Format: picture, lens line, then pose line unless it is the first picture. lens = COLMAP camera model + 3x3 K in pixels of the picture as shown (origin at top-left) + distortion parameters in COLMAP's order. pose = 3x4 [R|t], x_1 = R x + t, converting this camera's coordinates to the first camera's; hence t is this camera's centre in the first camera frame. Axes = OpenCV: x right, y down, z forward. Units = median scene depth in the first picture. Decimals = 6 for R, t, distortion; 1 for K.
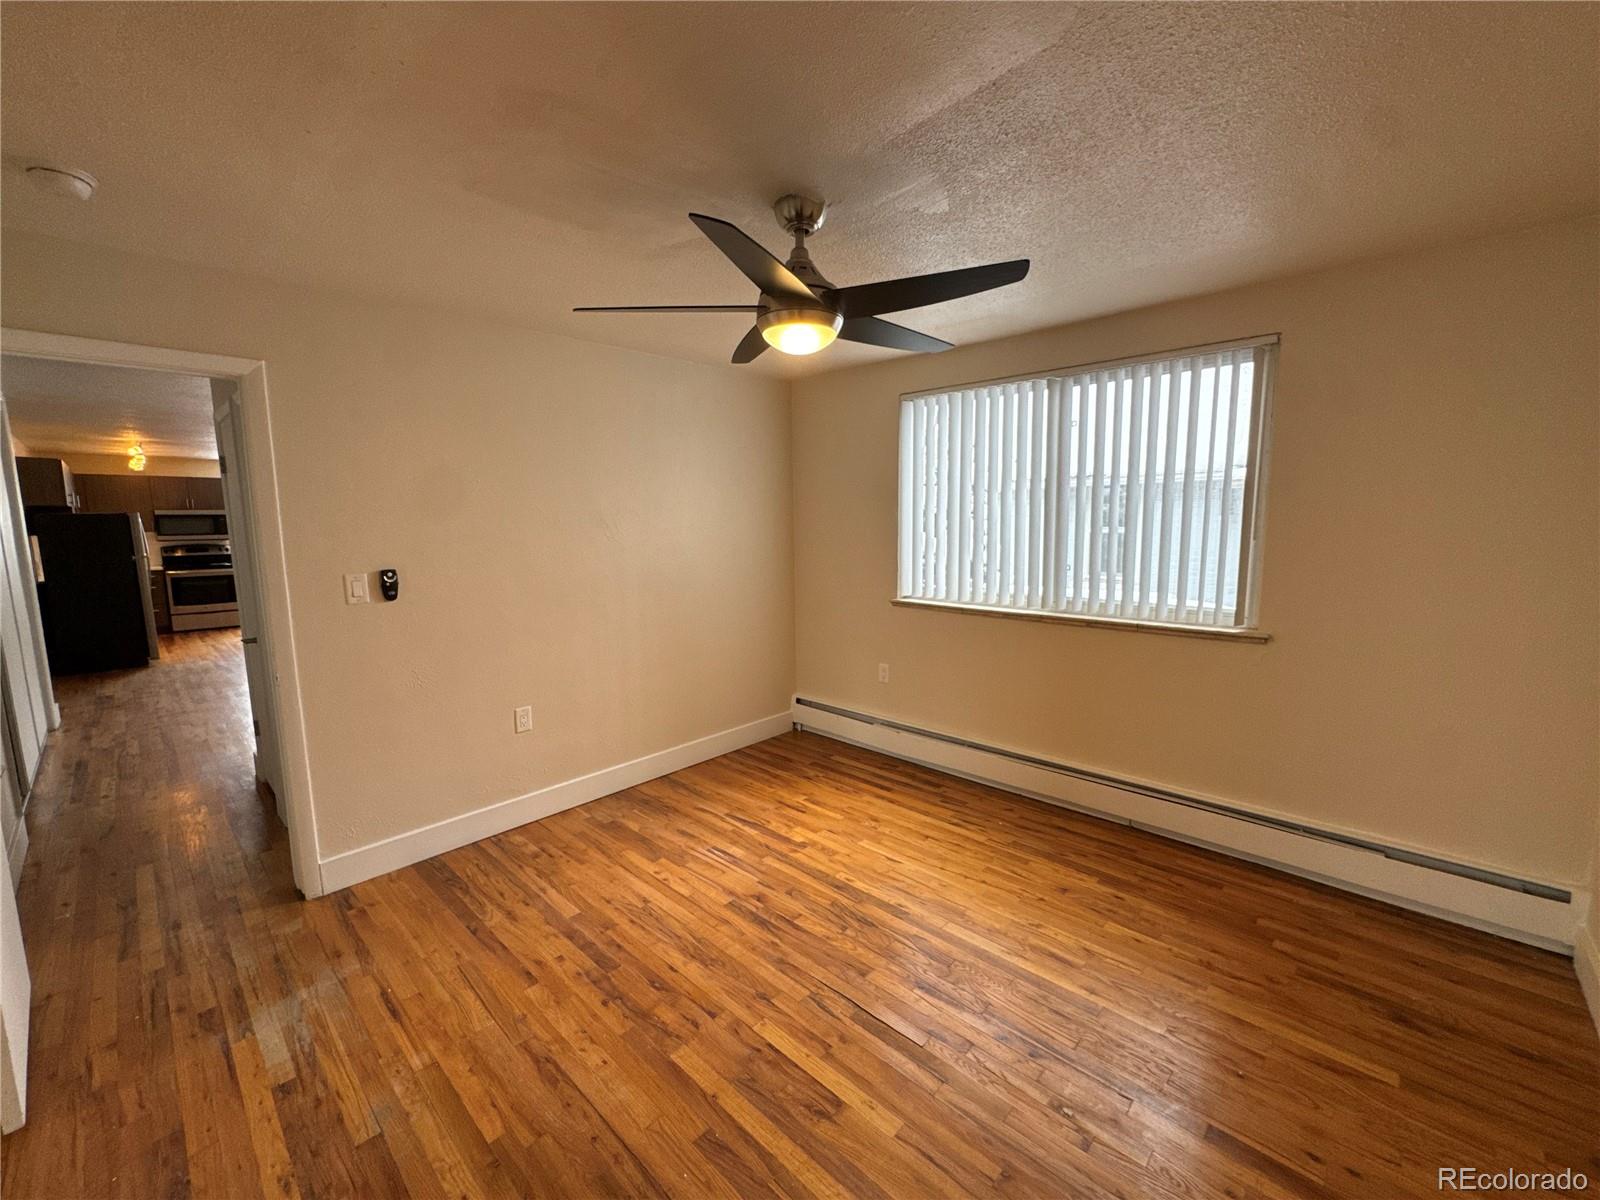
lens RADIAL K [[647.7, 0, 797.8], [0, 647.7, 601.0], [0, 0, 1]] dist [-0.001651, -0.000224]
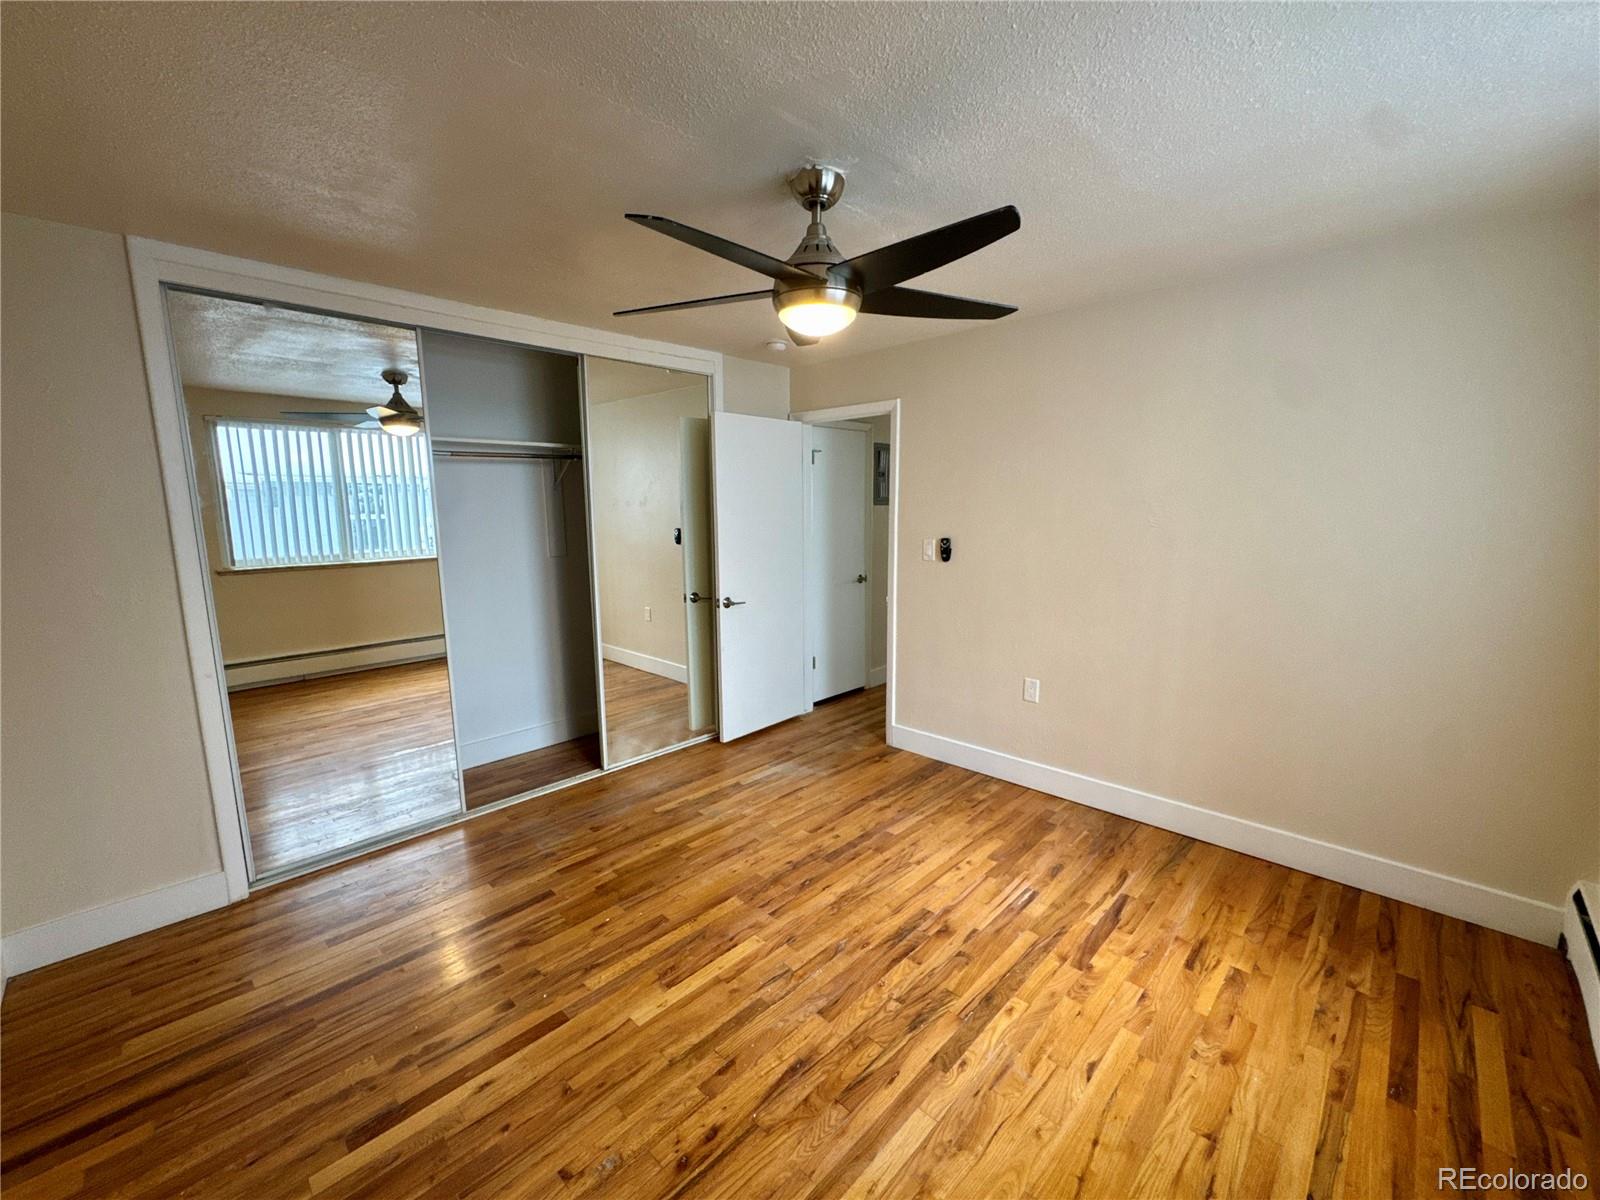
lens RADIAL K [[647.7, 0, 797.8], [0, 647.7, 601.0], [0, 0, 1]] dist [-0.001651, -0.000224]
pose [[-0.007291, 0.159909, -0.987105, 0.740781], [-0.119137, 0.979961, 0.159631, -0.101963], [0.992851, 0.118765, 0.011906, 0.733420]]
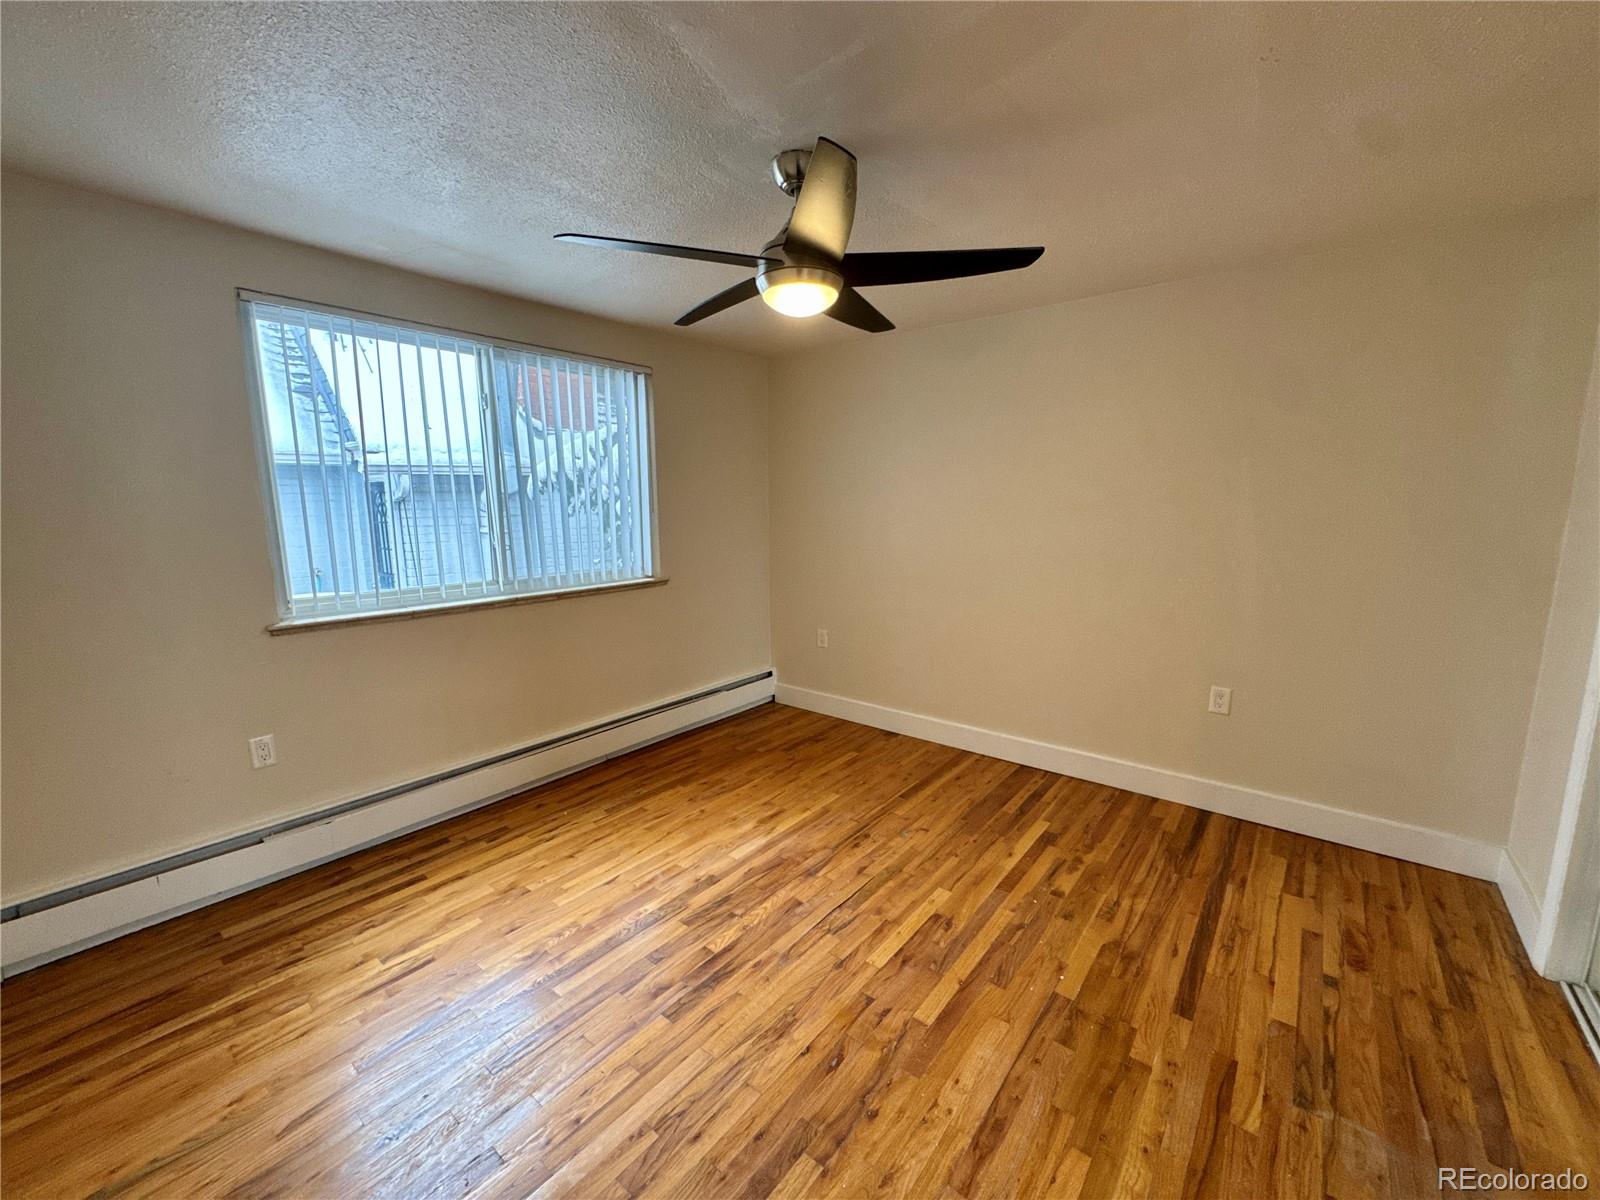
lens RADIAL K [[647.7, 0, 797.8], [0, 647.7, 601.0], [0, 0, 1]] dist [-0.001651, -0.000224]
pose [[-0.081023, -0.139186, 0.986946, -0.749980], [0.135711, 0.979439, 0.149269, -0.073378], [-0.987430, 0.146034, -0.060468, 0.820134]]
